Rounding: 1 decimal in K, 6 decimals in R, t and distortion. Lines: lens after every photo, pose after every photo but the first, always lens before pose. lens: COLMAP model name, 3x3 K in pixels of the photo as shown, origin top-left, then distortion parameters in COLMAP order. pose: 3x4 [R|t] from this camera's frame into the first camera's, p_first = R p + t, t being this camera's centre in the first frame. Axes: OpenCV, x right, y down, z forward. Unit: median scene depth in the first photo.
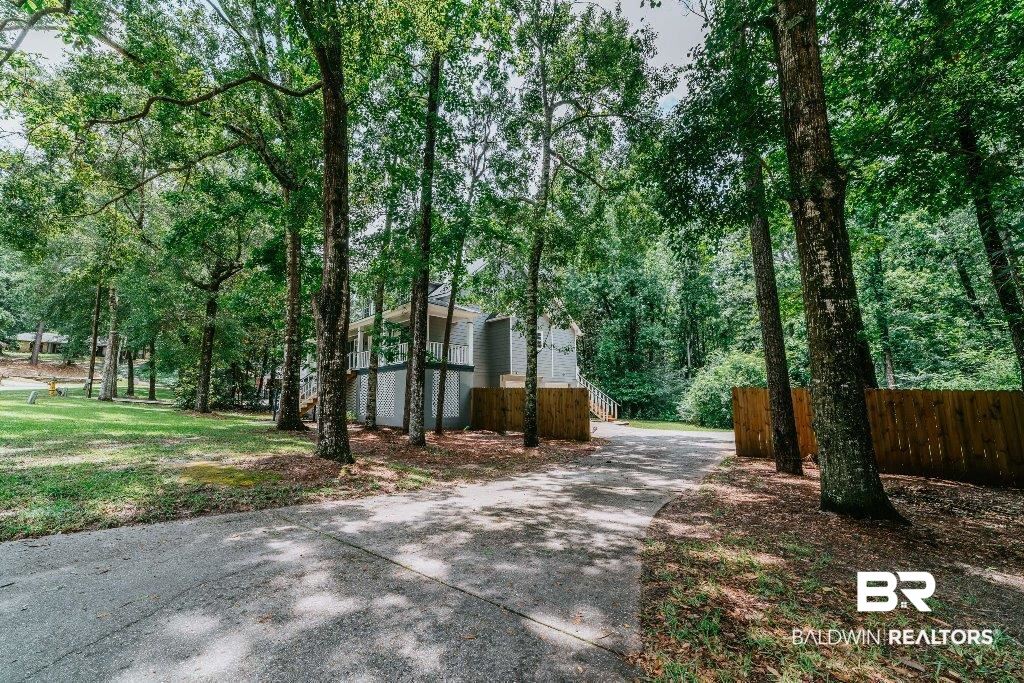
lens RADIAL K [[387.0, 0, 503.4], [0, 387.0, 341.7], [0, 0, 1]] dist [-0.004297, 0.000227]
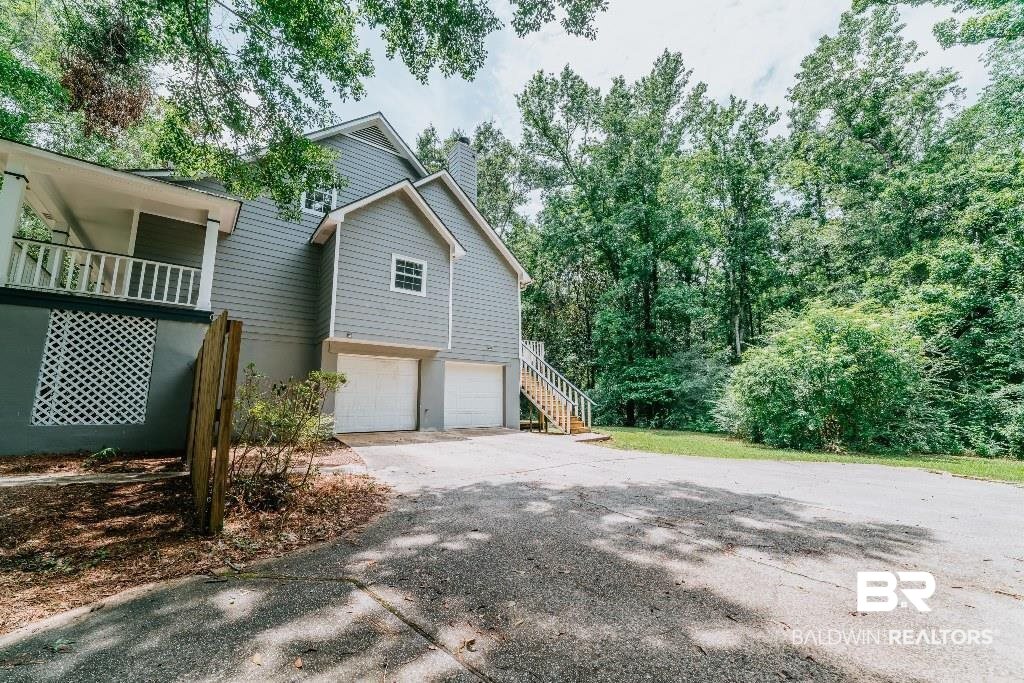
lens RADIAL K [[387.0, 0, 503.4], [0, 387.0, 341.7], [0, 0, 1]] dist [-0.004297, 0.000227]
pose [[0.993377, -0.016353, -0.113732, 0.194645], [0.014962, 0.999803, -0.013077, 0.067274], [0.113923, 0.011289, 0.993425, 0.362399]]
